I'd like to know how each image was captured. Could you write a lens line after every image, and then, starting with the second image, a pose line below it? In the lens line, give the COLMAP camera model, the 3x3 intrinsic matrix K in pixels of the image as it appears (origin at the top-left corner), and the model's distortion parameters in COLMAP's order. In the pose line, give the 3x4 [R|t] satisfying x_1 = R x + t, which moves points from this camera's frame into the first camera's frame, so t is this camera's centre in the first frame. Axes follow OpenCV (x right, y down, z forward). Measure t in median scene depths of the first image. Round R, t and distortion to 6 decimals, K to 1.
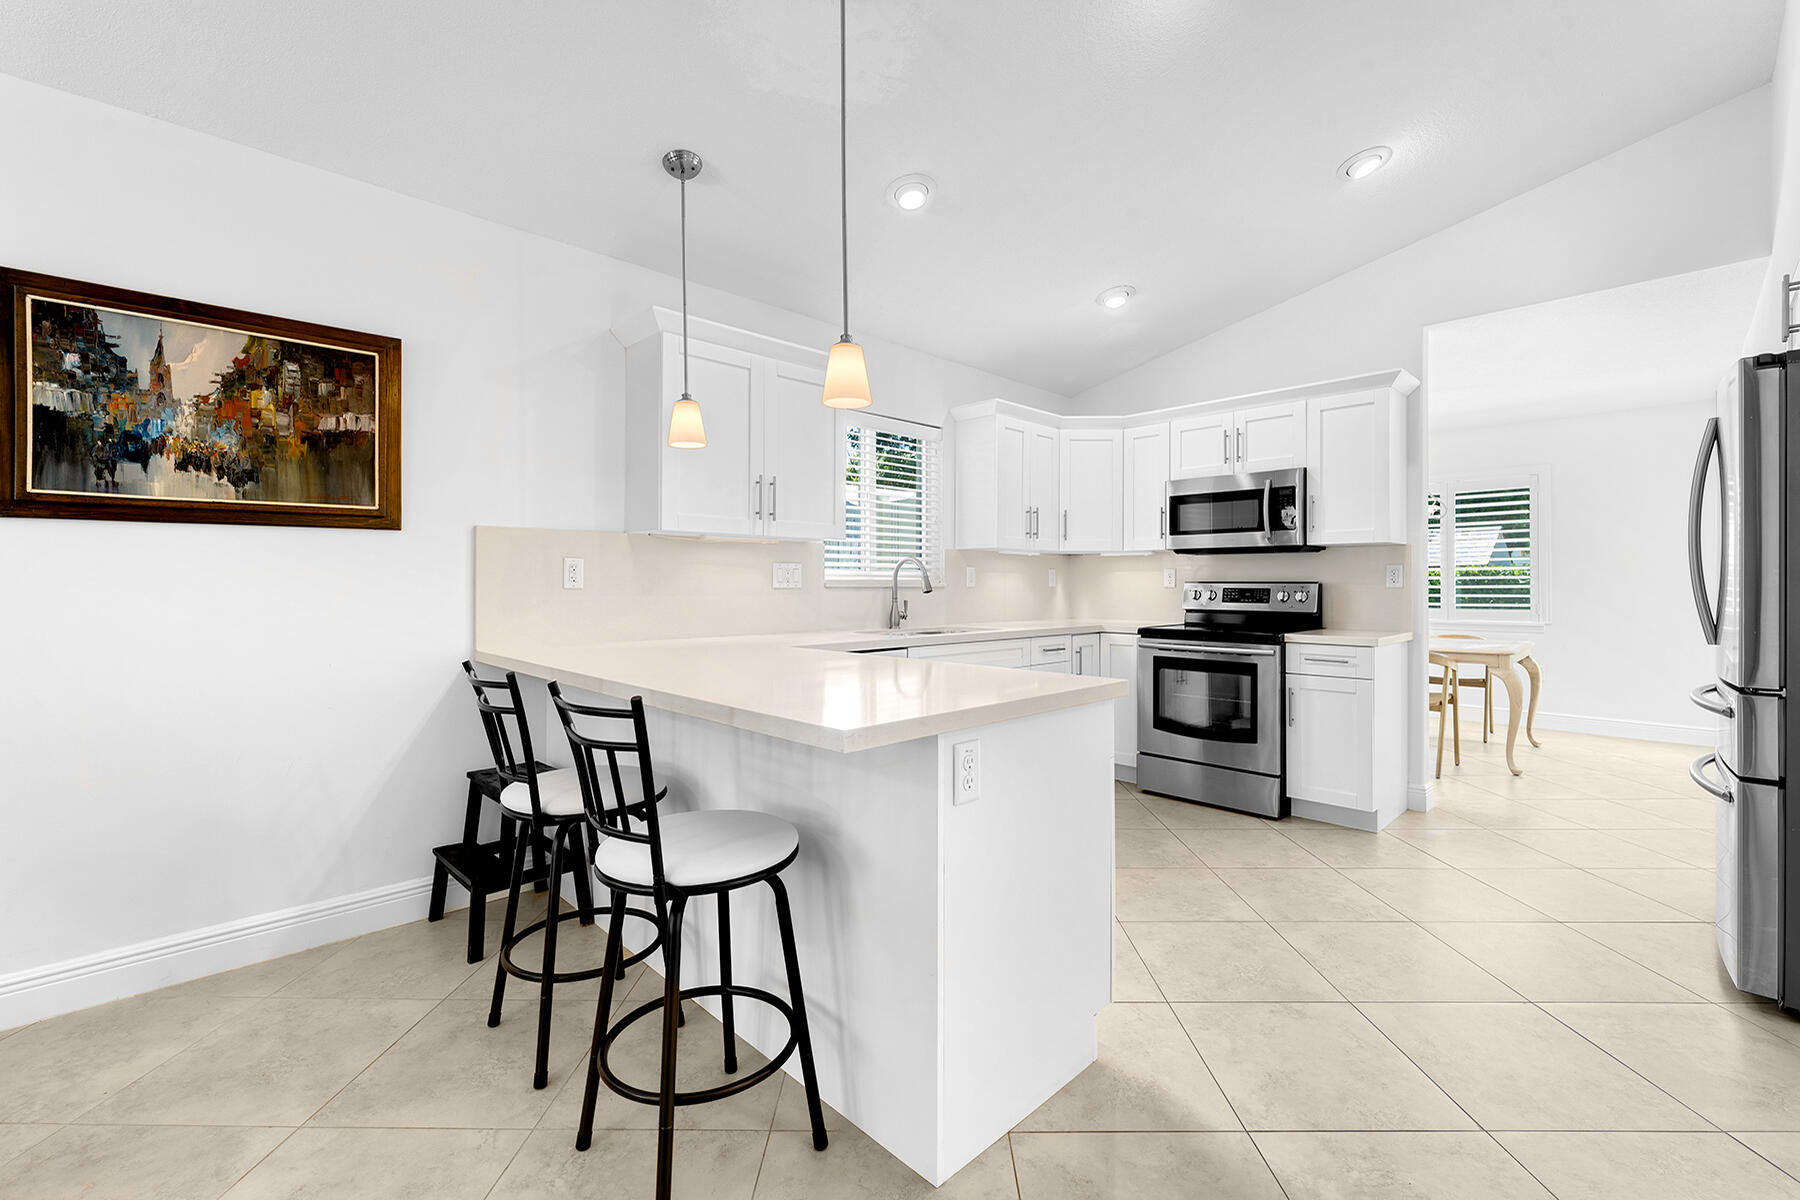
lens RADIAL K [[778.1, 0, 915.0], [0, 778.1, 590.2], [0, 0, 1]] dist [-0.000263, -0.000374]
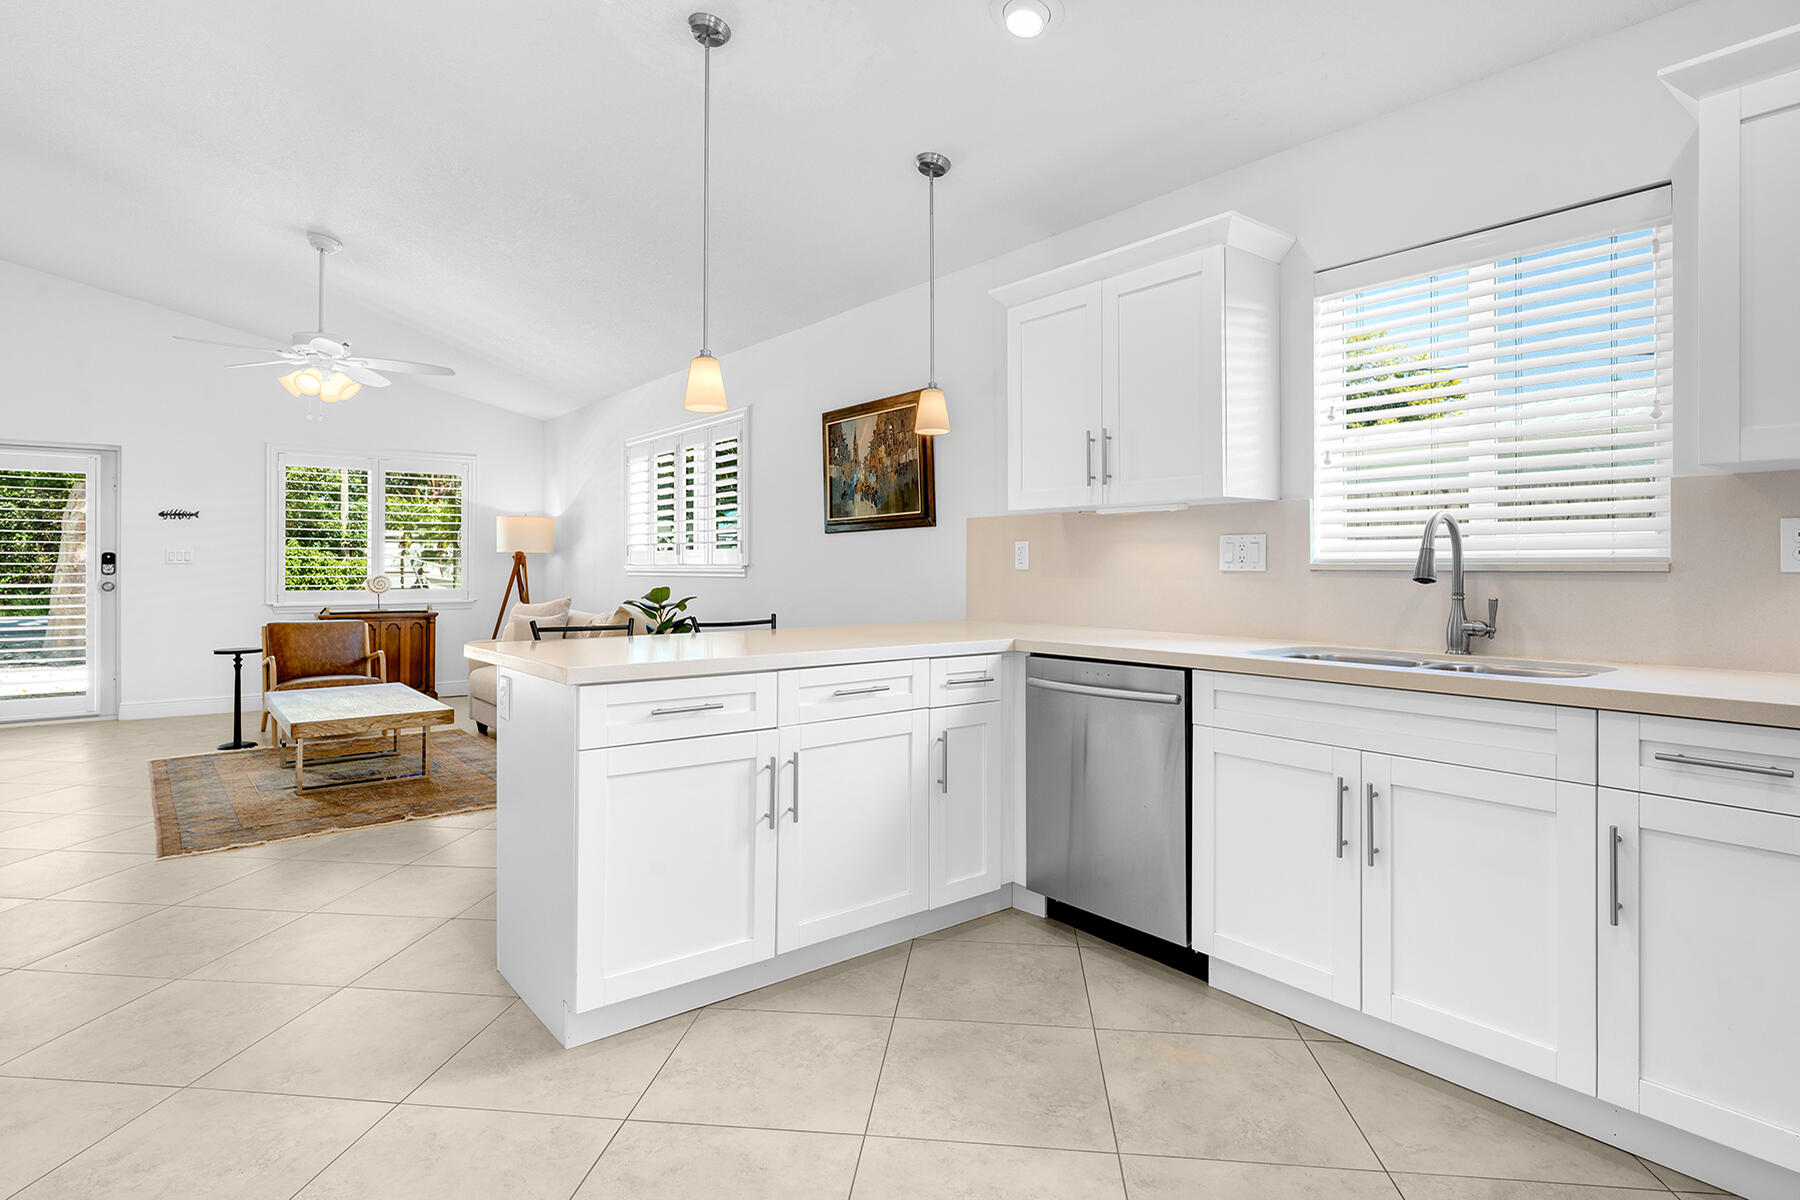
lens RADIAL K [[952.7, 0, 877.0], [0, 952.7, 555.5], [0, 0, 1]] dist [0.003138, 0.000899]
pose [[-0.136397, -0.012070, -0.990581, 1.018792], [-0.007972, 0.999907, -0.011086, -0.006747], [0.990622, 0.006385, -0.136480, 1.147587]]
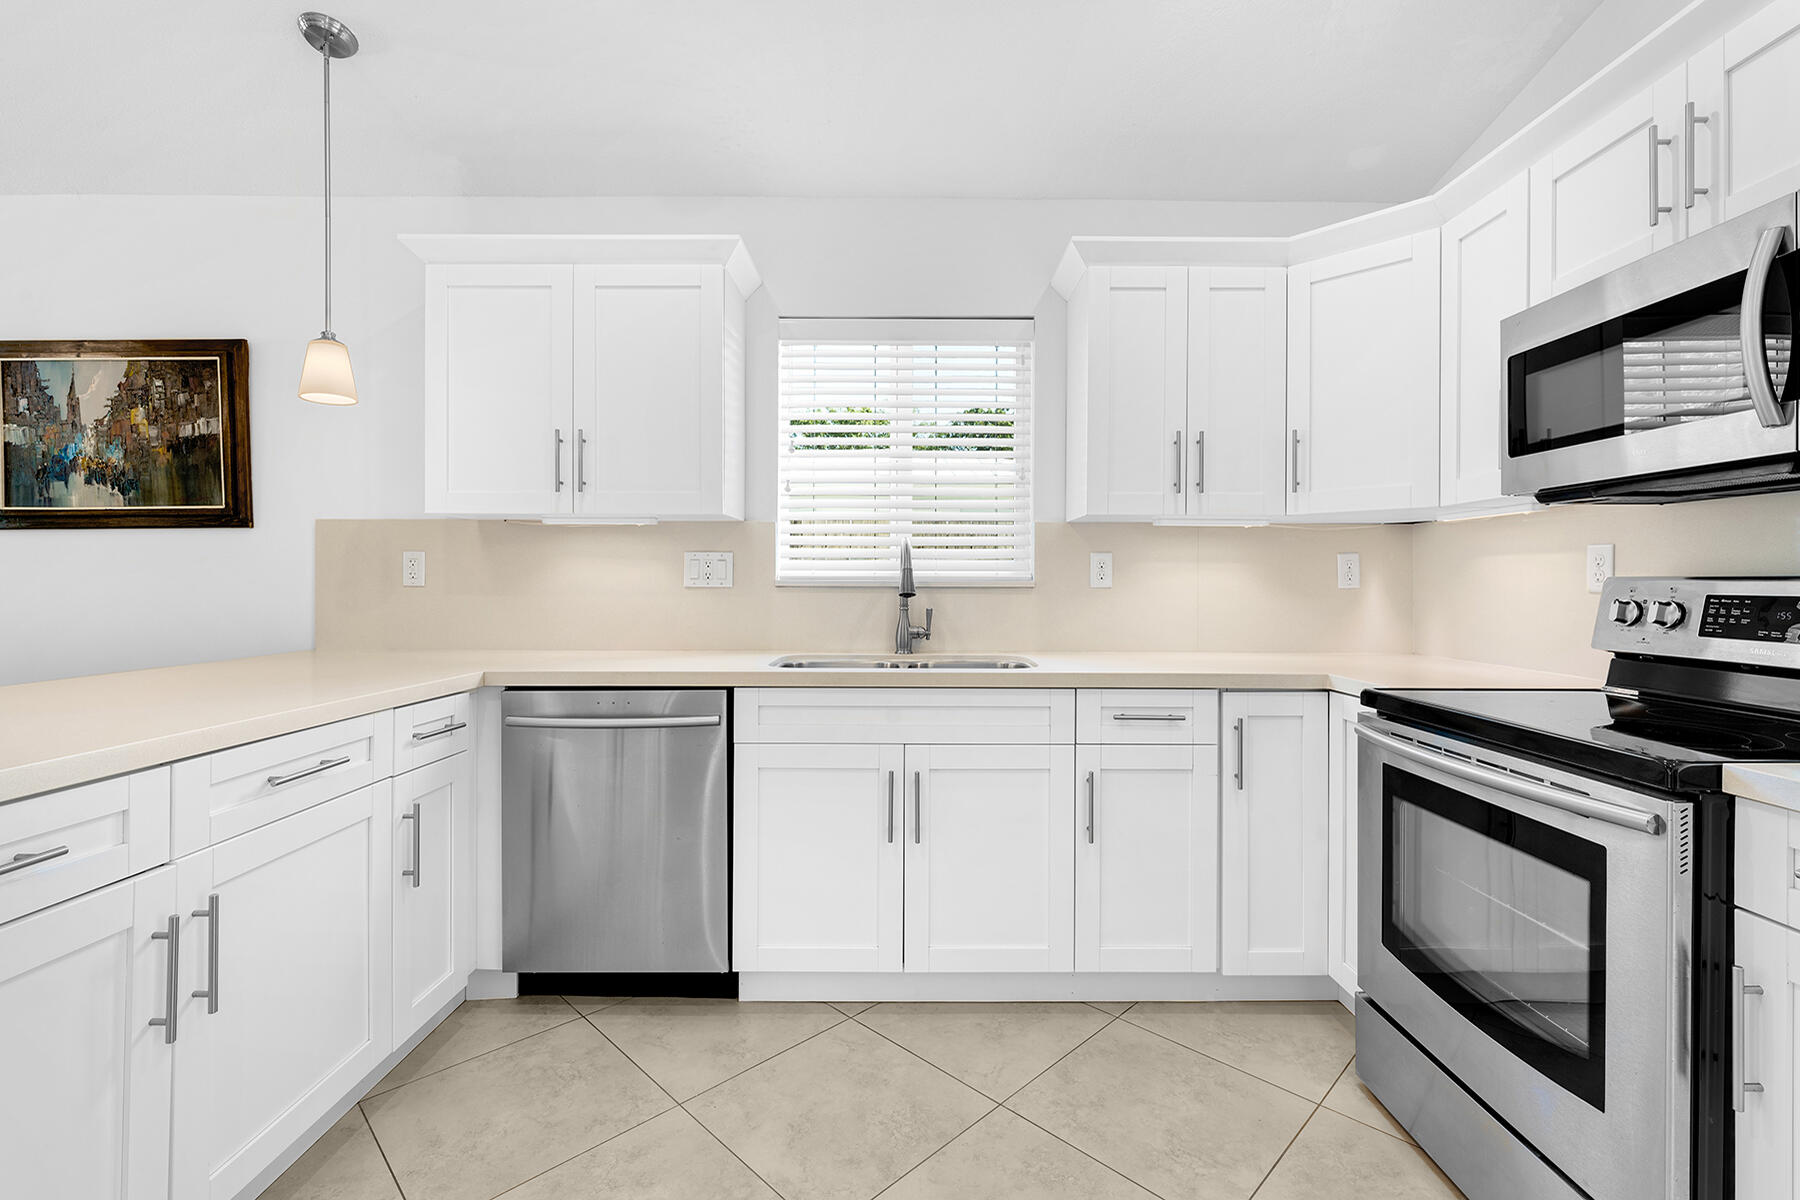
lens RADIAL K [[815.7, 0, 922.4], [0, 815.7, 580.1], [0, 0, 1]] dist [0.000876, 0.000448]
pose [[0.705326, -0.000779, -0.708883, 0.719087], [-0.007146, 0.999941, -0.008209, -0.006494], [0.708847, 0.010856, 0.705279, 0.885868]]
